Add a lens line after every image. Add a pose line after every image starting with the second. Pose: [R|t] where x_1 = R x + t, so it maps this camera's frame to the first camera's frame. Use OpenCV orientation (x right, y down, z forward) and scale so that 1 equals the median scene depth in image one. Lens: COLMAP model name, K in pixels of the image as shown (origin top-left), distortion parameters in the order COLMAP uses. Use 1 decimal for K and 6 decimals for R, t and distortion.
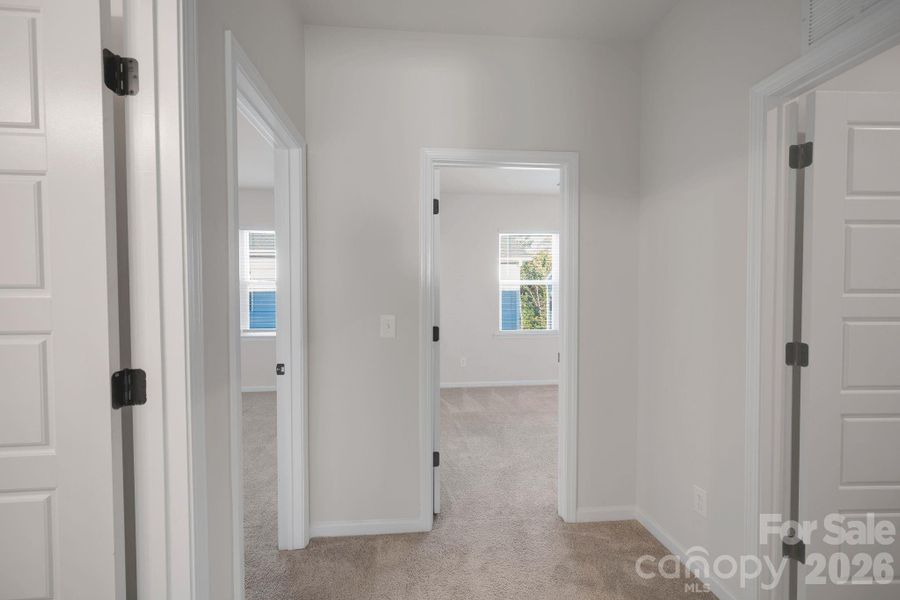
lens RADIAL K [[410.2, 0, 450.0], [0, 410.2, 300.0], [0, 0, 1]] dist [0.001410, -0.000038]
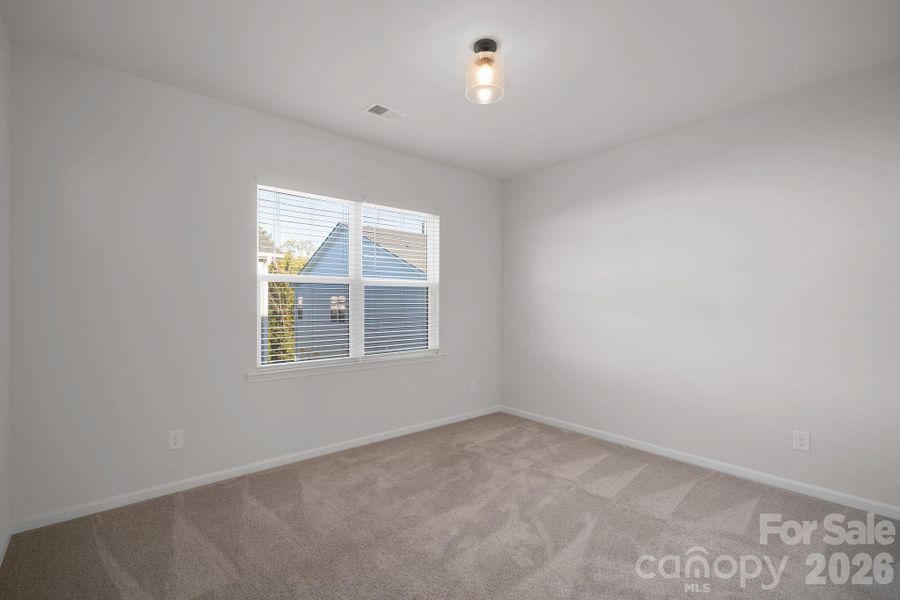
lens RADIAL K [[410.2, 0, 450.0], [0, 410.2, 300.0], [0, 0, 1]] dist [0.001410, -0.000038]
pose [[0.822455, -0.002333, 0.568825, 0.023754], [0.010924, 0.999872, -0.011694, -0.006114], [-0.568725, 0.015832, 0.822375, 0.424737]]
